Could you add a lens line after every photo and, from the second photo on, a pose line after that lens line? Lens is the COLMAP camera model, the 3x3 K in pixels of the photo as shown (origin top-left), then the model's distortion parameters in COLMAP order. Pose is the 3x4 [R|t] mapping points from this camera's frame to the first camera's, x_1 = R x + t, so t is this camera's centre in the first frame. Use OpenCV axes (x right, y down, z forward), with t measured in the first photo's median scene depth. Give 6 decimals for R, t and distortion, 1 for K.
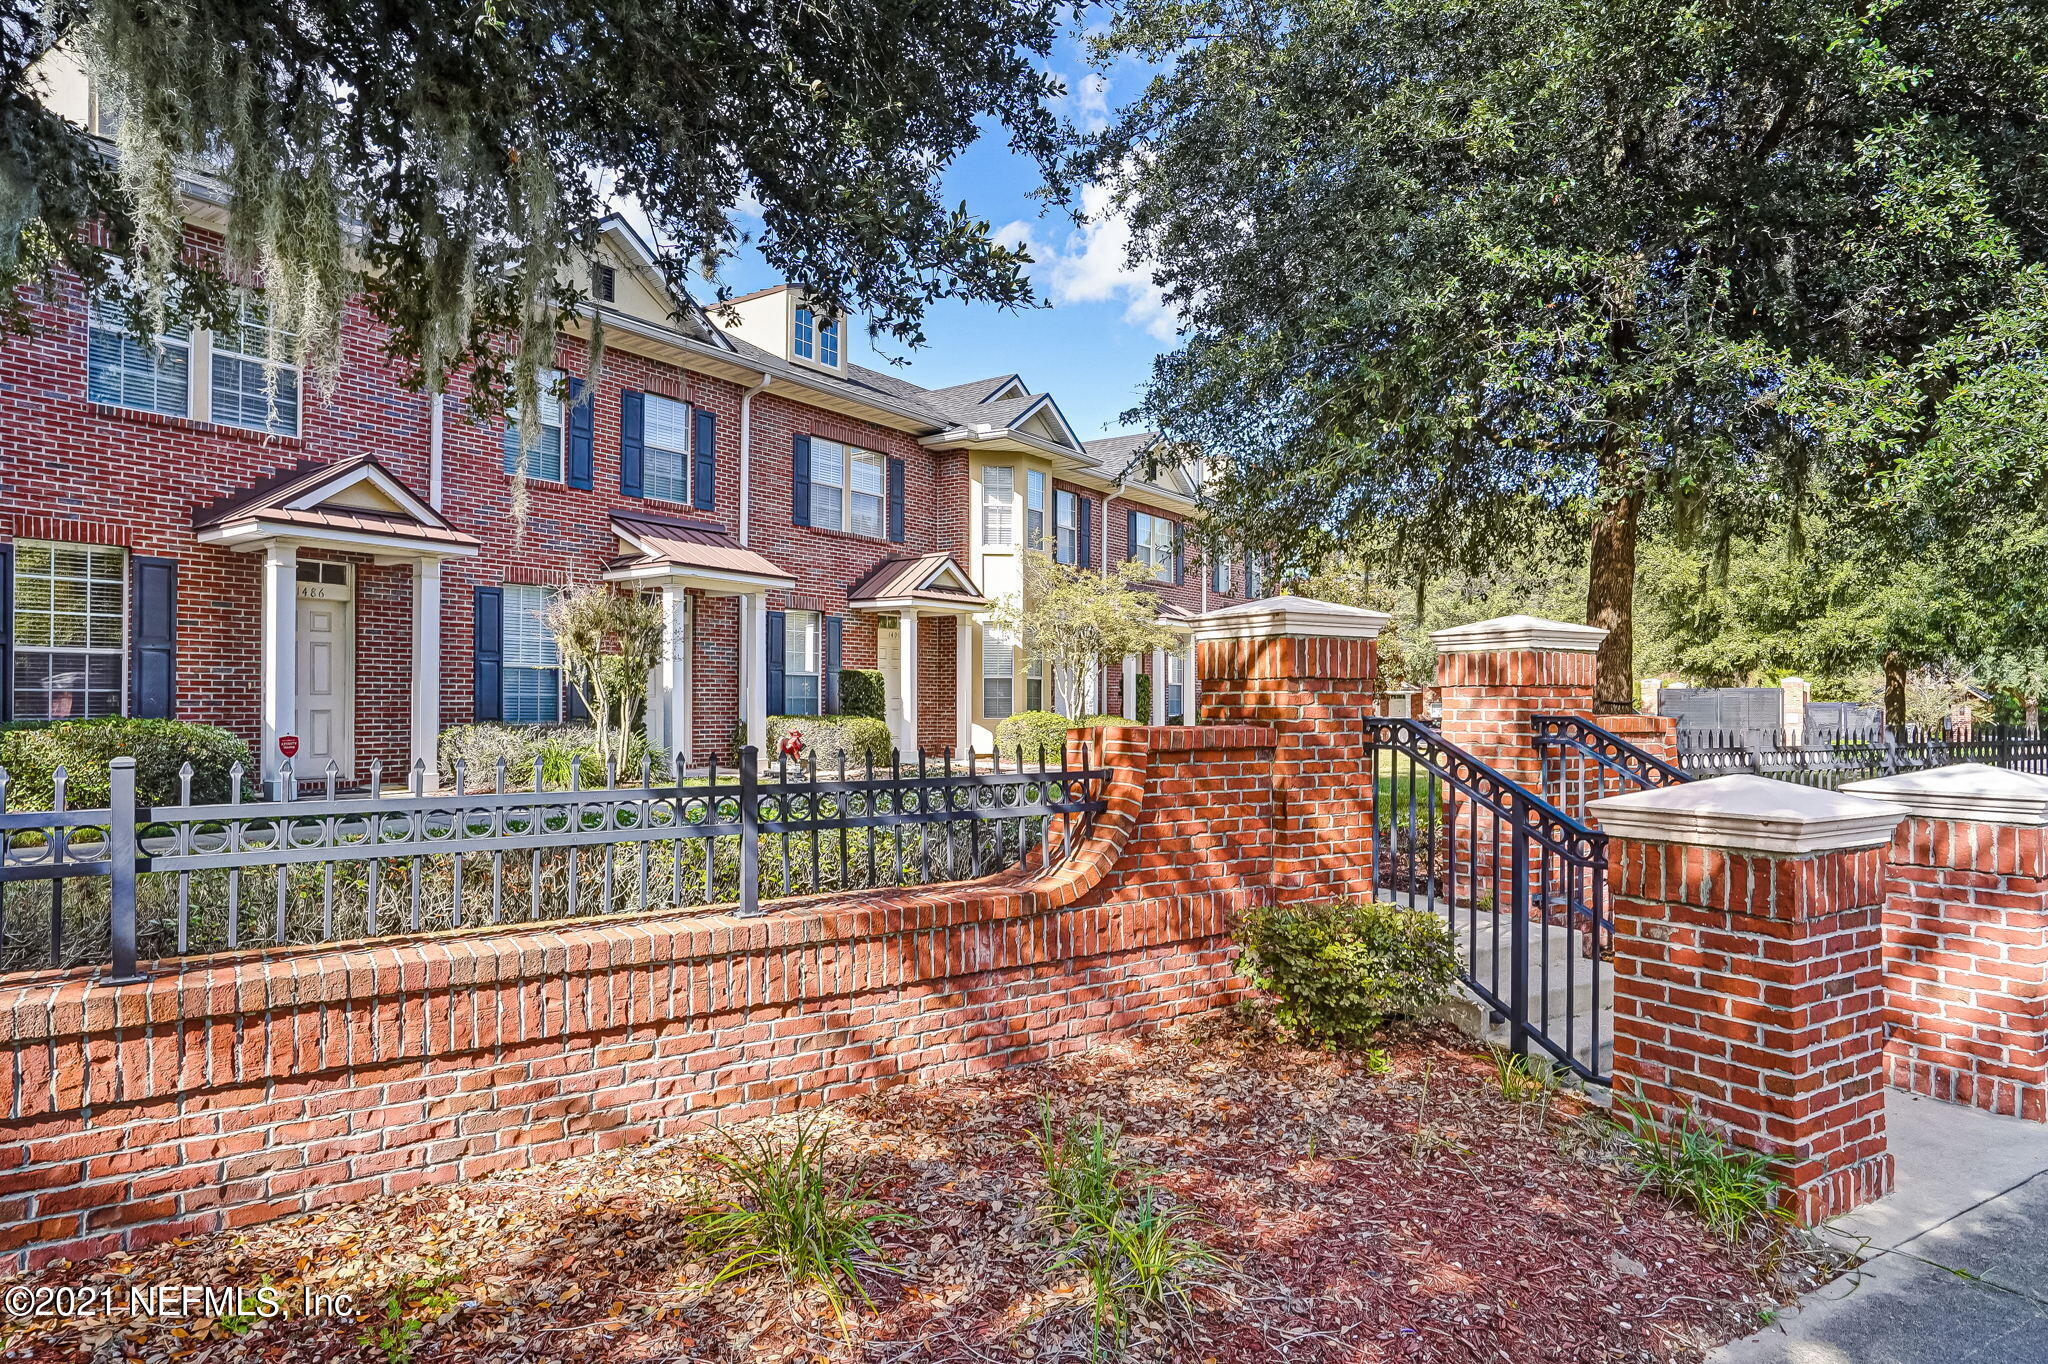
lens RADIAL K [[1215.2, 0, 1030.8], [0, 1215.2, 694.4], [0, 0, 1]] dist [-0.028962, 0.032833]
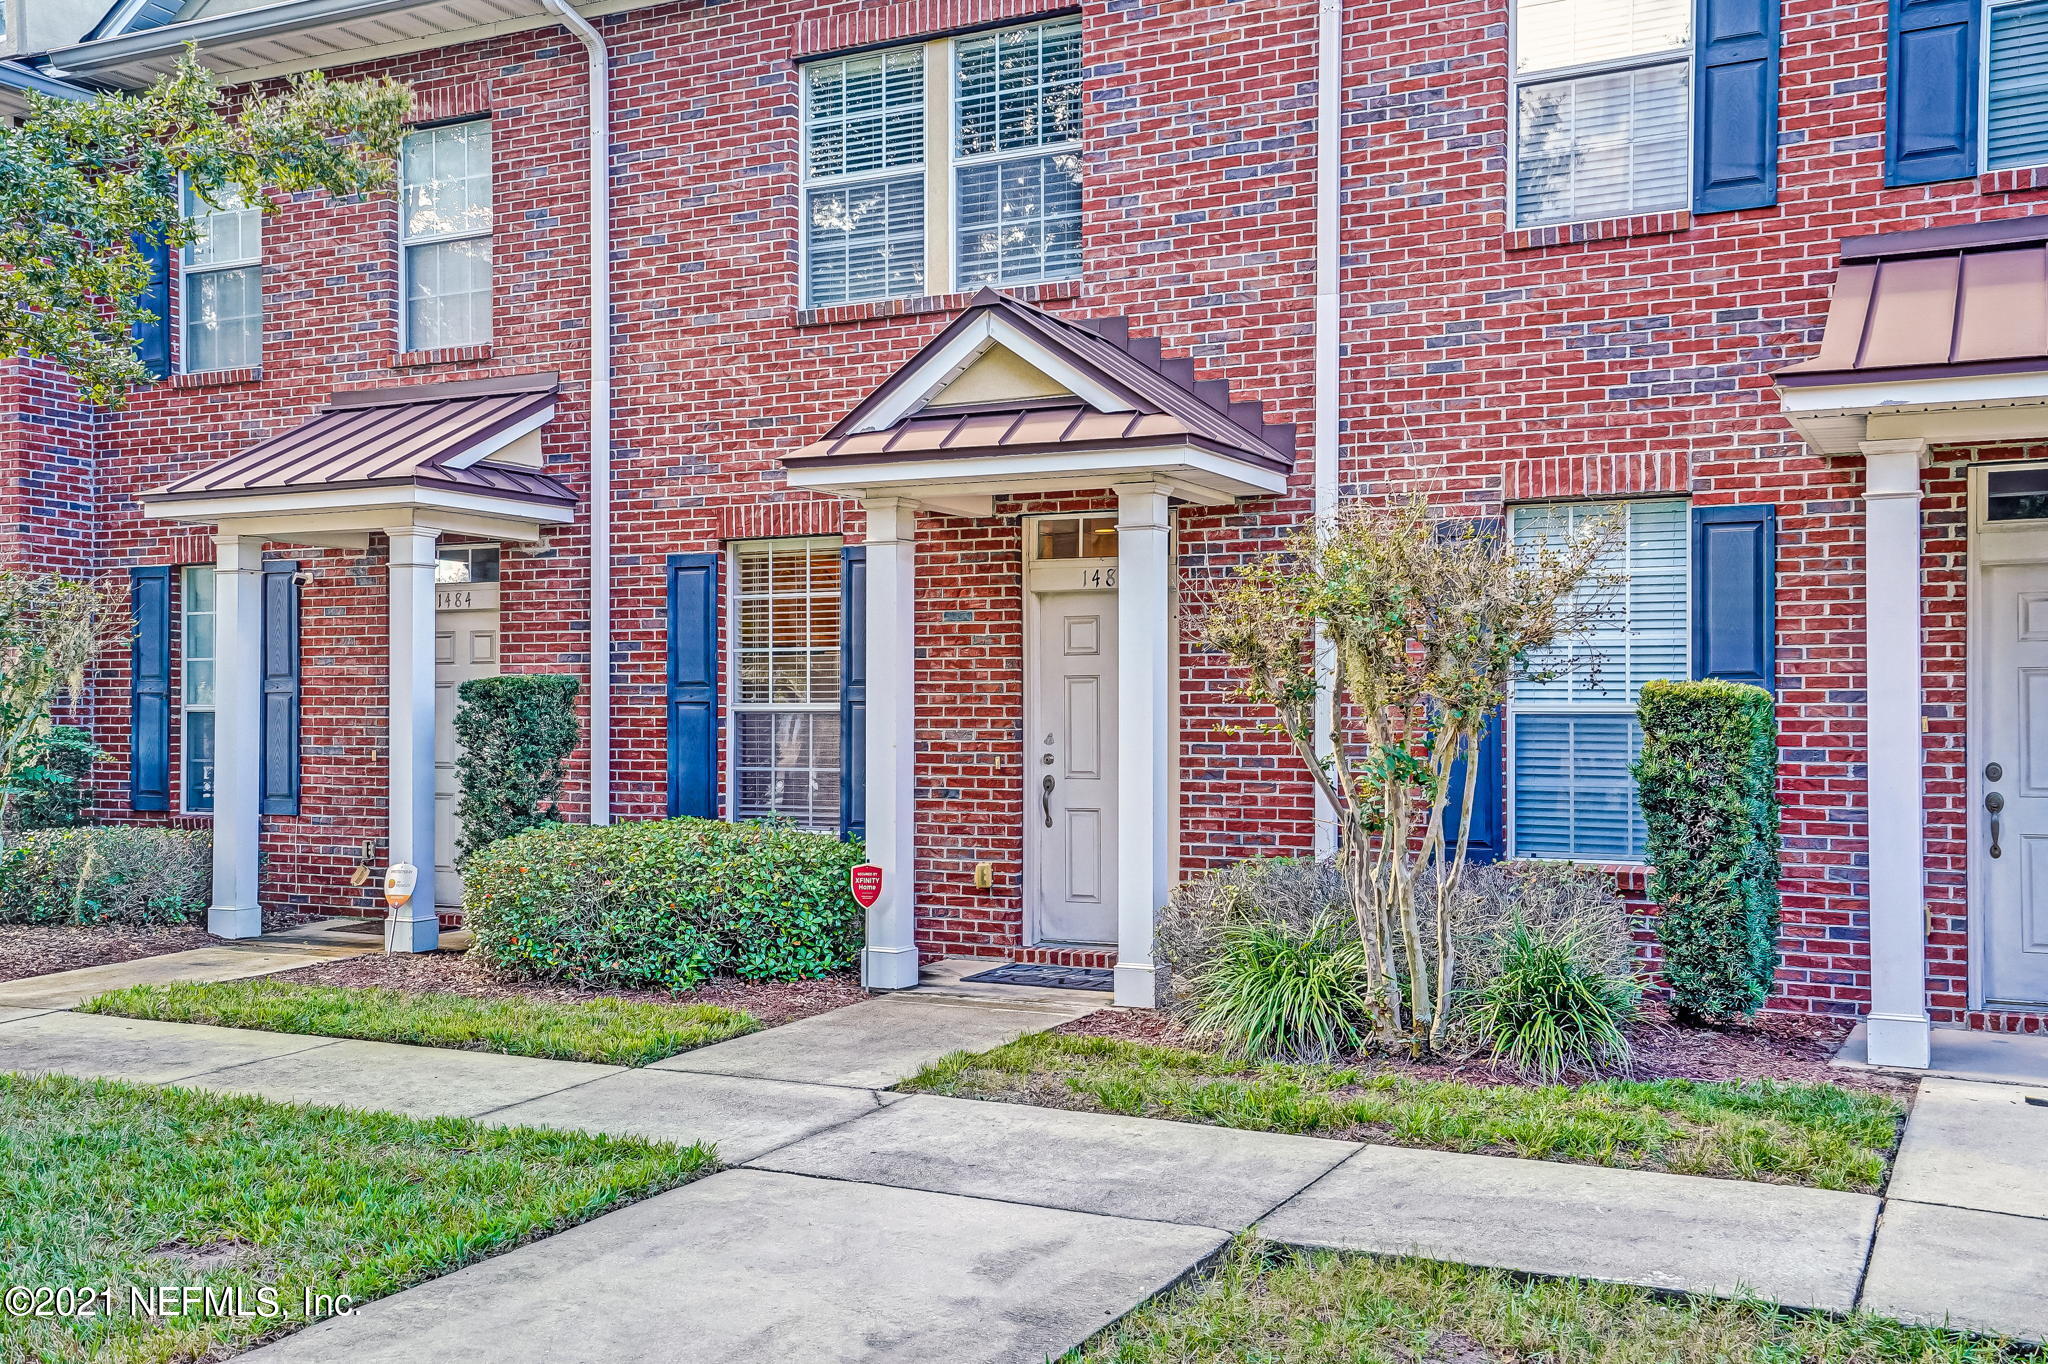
lens RADIAL K [[1957.9, 0, 1019.5], [0, 1957.9, 697.6], [0, 0, 1]] dist [0.087280, 0.013048]
pose [[0.133063, -0.011536, -0.991040, 0.210510], [0.007464, 0.999916, -0.010637, -0.024777], [0.991079, -0.005982, 0.133138, 0.829543]]
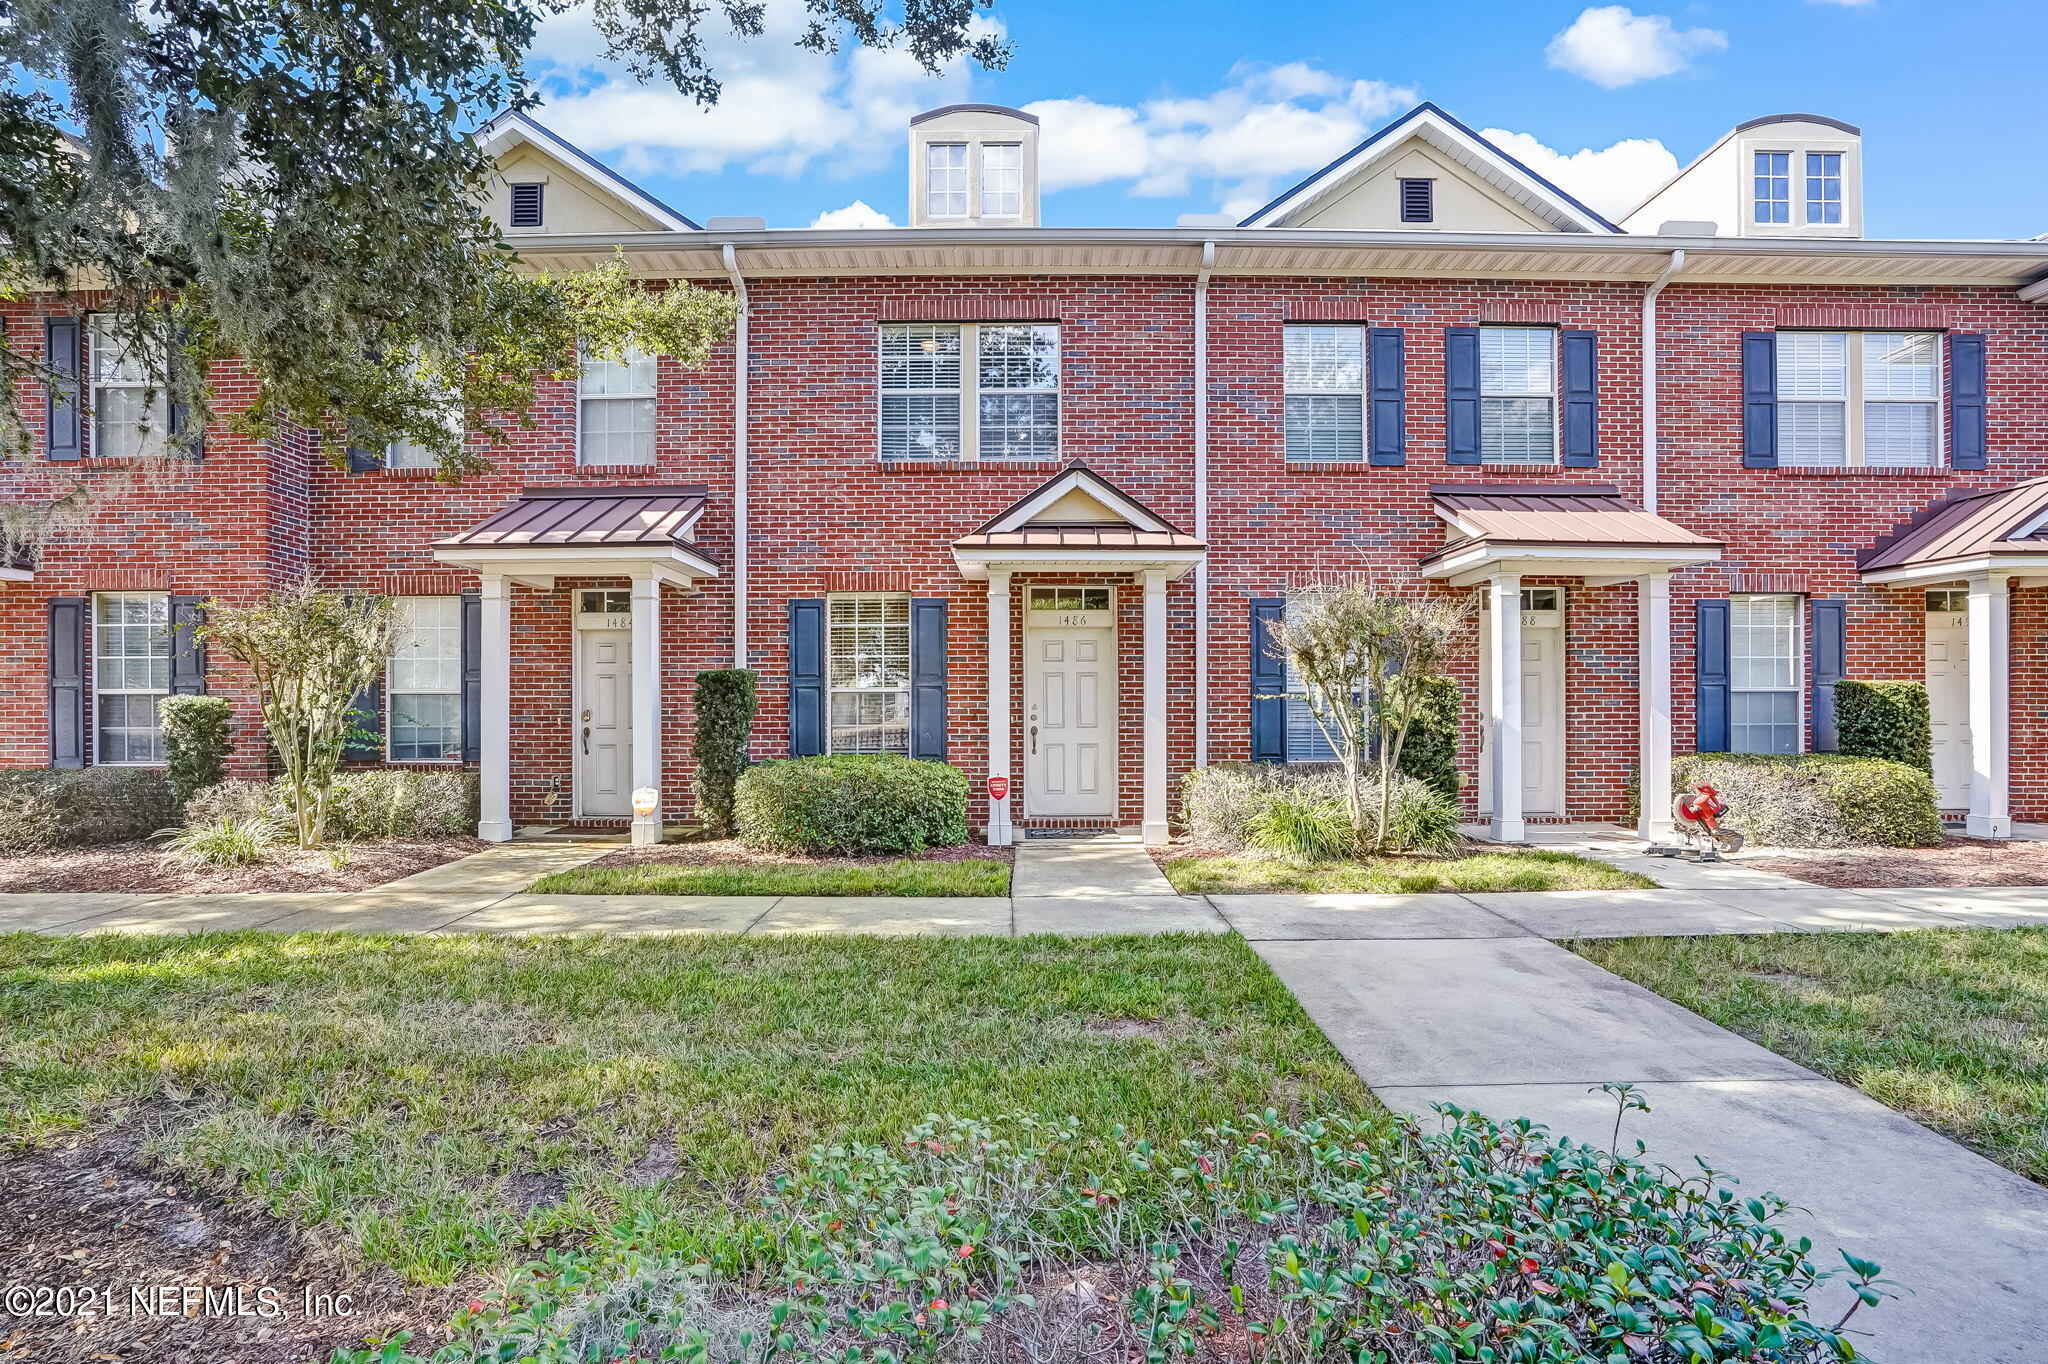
lens RADIAL K [[945.7, 0, 1032.2], [0, 945.7, 697.7], [0, 0, 1]] dist [-0.048189, 0.015682]
pose [[0.568572, -0.000965, -0.822633, 0.001309], [0.010665, 0.999924, 0.006198, -0.027578], [0.822564, -0.012298, 0.568539, 0.531825]]
